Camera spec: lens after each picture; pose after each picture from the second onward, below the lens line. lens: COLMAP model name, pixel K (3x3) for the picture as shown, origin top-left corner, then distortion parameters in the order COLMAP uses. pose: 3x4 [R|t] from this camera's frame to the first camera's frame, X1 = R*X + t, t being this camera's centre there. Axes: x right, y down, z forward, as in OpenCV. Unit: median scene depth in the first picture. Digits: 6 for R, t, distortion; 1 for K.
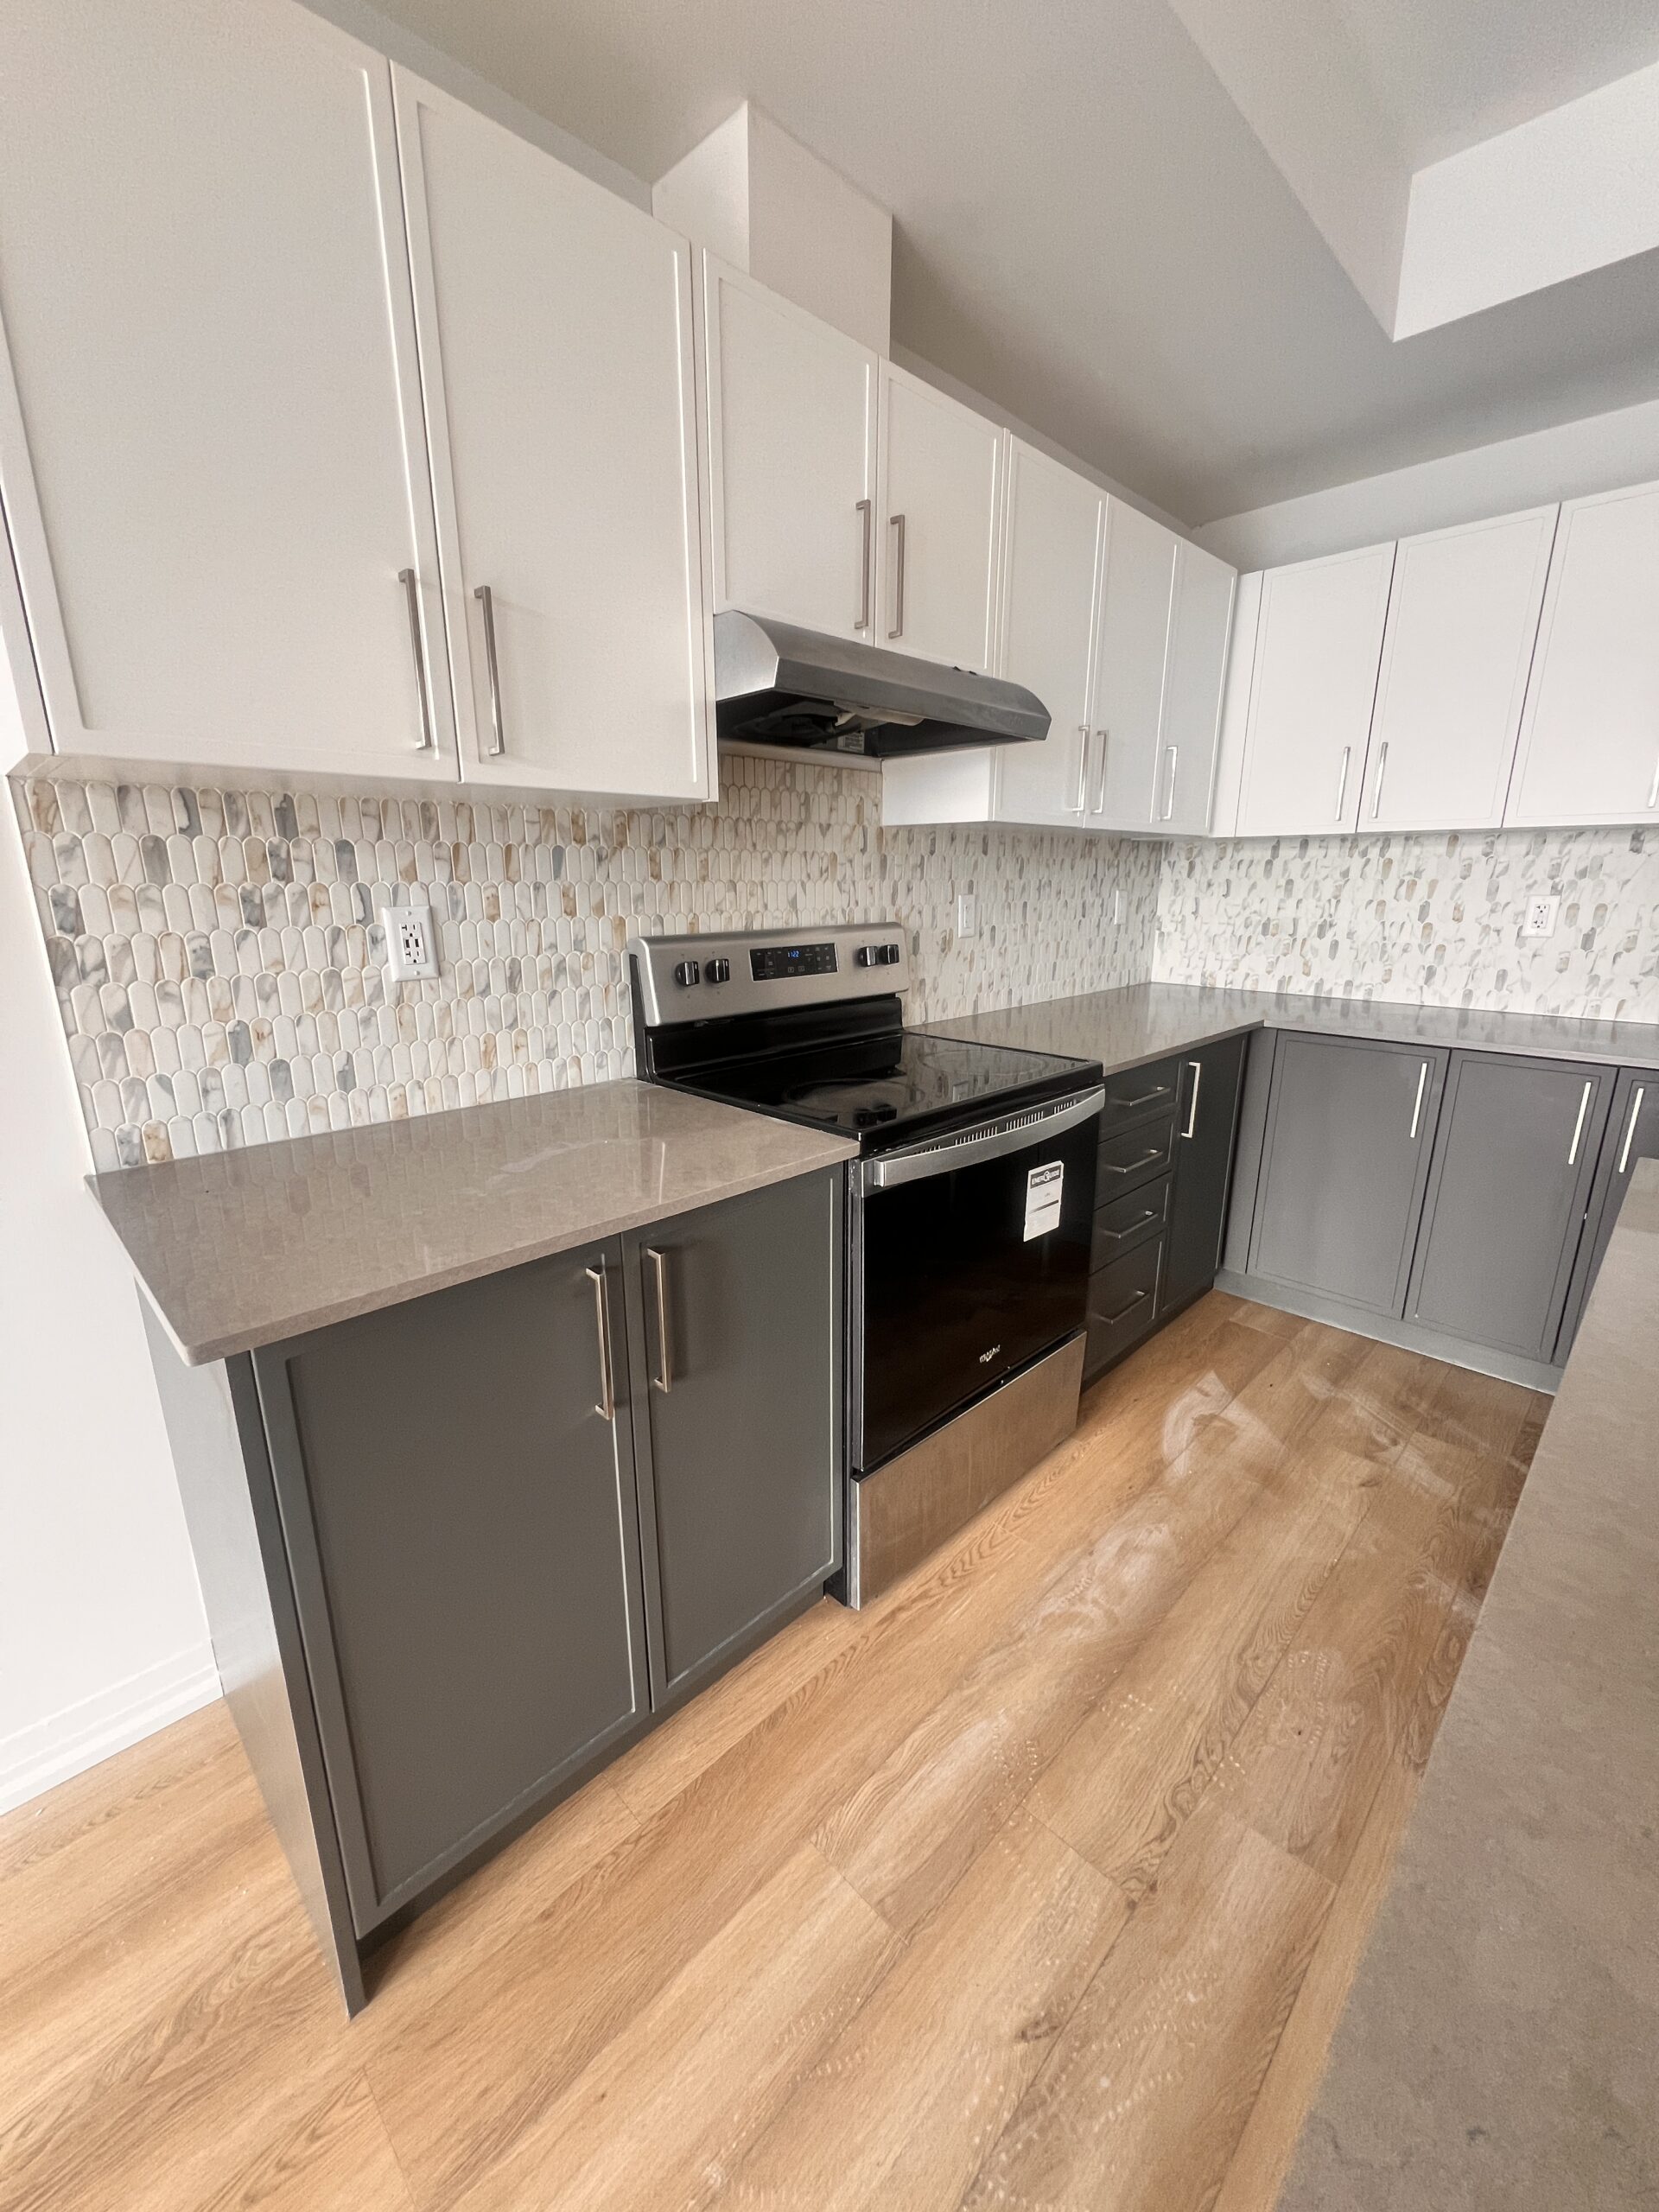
lens RADIAL K [[889.4, 0, 830.0], [0, 889.4, 1106.6], [0, 0, 1]] dist [-0.000191, 0.000293]
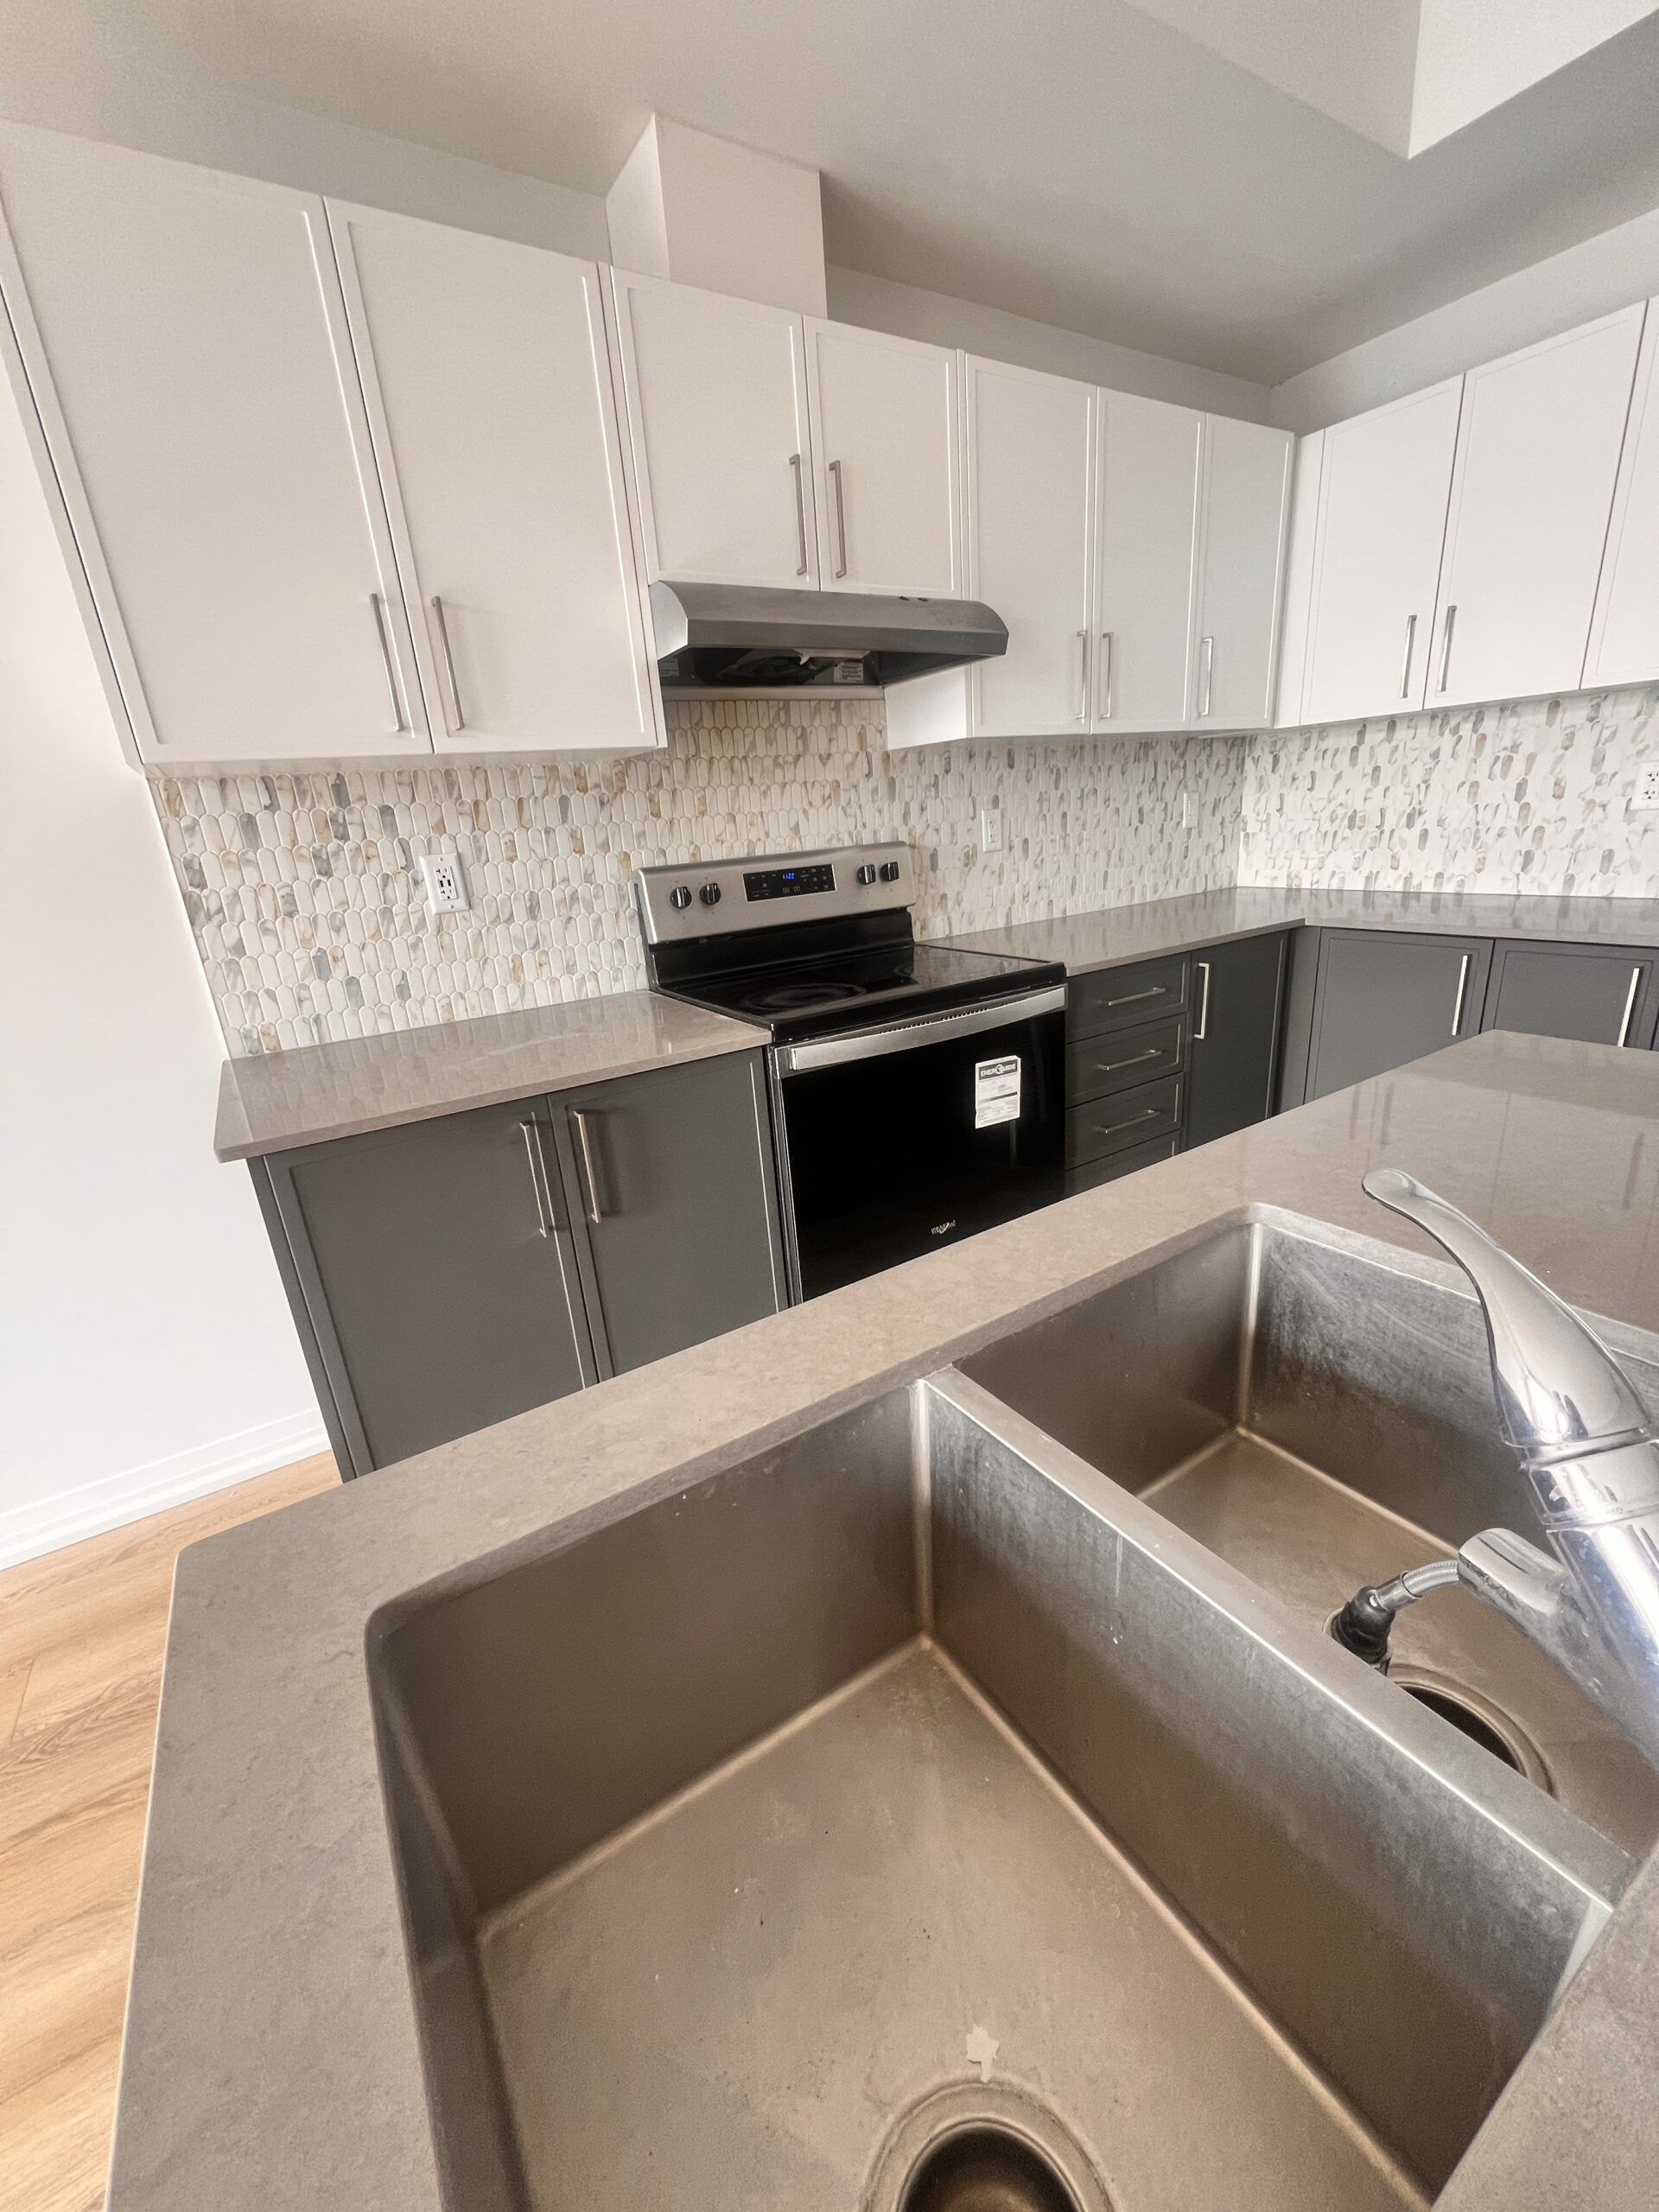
lens RADIAL K [[889.4, 0, 830.6], [0, 889.4, 1107.8], [0, 0, 1]] dist [-0.000191, 0.000293]
pose [[0.972730, 0.002578, -0.231927, 0.298832], [0.014812, 0.997207, 0.073206, 0.043095], [0.231468, -0.074645, 0.969975, -0.109900]]
